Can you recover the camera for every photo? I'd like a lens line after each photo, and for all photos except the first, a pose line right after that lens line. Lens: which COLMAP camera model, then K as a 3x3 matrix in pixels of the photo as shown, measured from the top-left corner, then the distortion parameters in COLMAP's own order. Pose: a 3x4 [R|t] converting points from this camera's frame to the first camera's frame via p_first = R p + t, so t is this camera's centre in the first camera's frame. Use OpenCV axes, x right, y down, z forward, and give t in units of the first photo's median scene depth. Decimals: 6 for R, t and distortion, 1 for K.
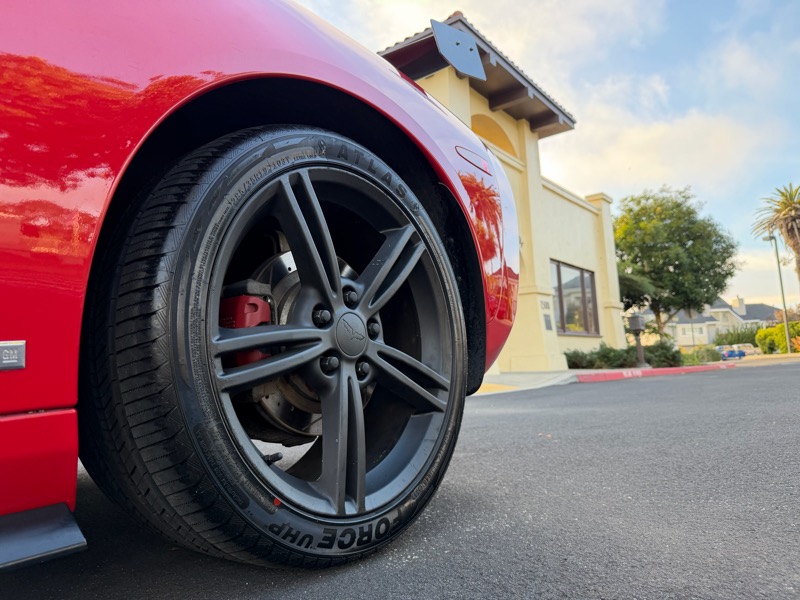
lens RADIAL K [[564.6, 0, 396.4], [0, 564.6, 296.0], [0, 0, 1]] dist [0.034453, -0.048719]
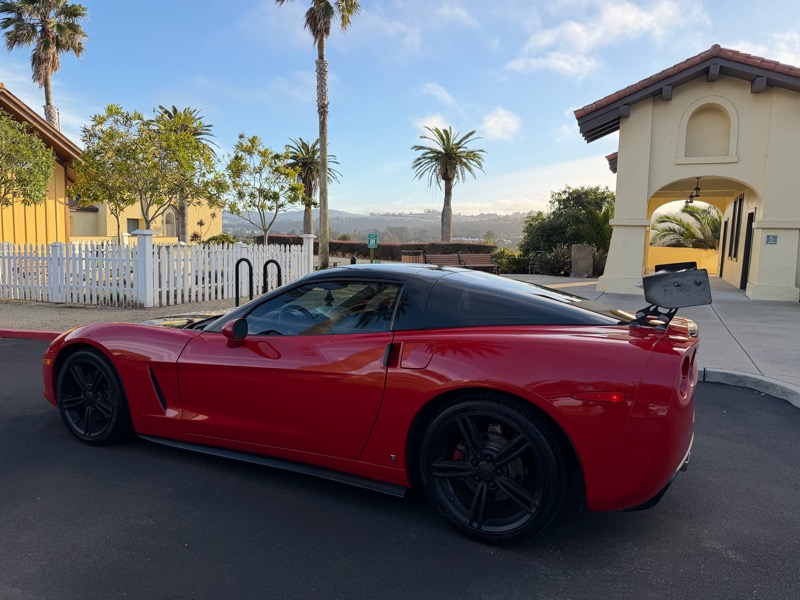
lens RADIAL K [[564.6, 0, 404.5], [0, 564.6, 296.9], [0, 0, 1]] dist [0.034453, -0.048719]
pose [[0.219420, 0.154106, -0.963383, 0.102558], [0.087176, 0.980400, 0.176683, -0.055843], [0.971728, -0.122751, 0.201685, 0.005105]]
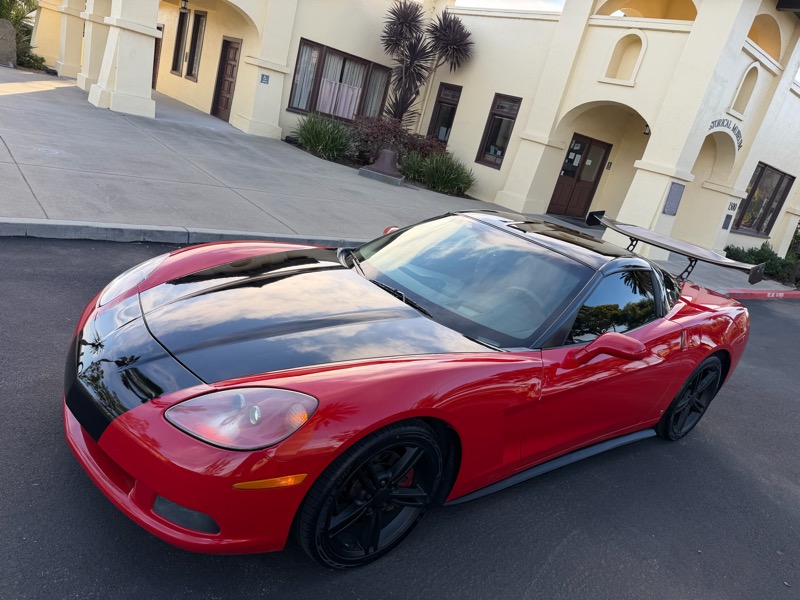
lens RADIAL K [[564.6, 0, 404.7], [0, 564.6, 304.6], [0, 0, 1]] dist [0.034453, -0.048719]
pose [[0.931052, 0.343832, -0.122157, -0.078280], [-0.261128, 0.861683, 0.435102, -0.079235], [0.254863, -0.373204, 0.892056, -0.135634]]
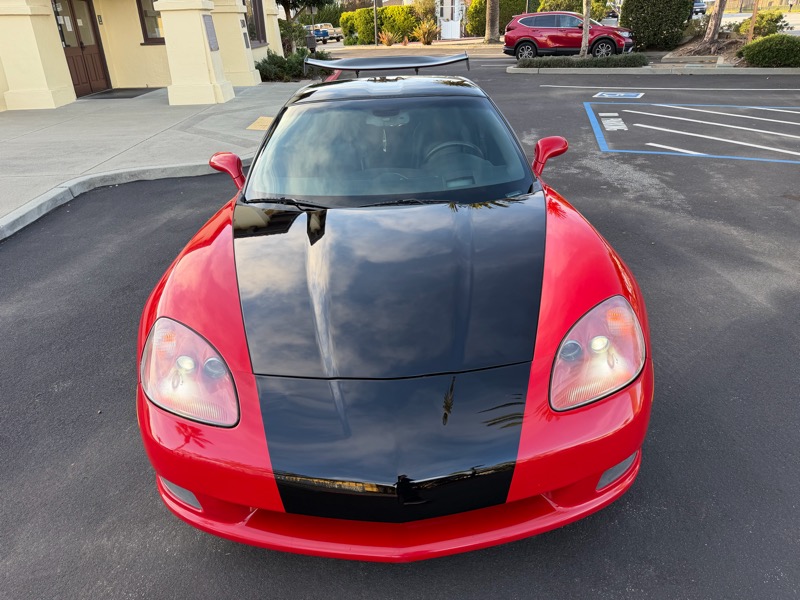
lens RADIAL K [[564.6, 0, 402.9], [0, 564.6, 303.1], [0, 0, 1]] dist [0.034453, -0.048719]
pose [[0.766273, -0.264816, 0.585404, -0.177675], [-0.091744, 0.856681, 0.507622, -0.064747], [-0.635931, -0.442685, 0.632156, -0.100115]]
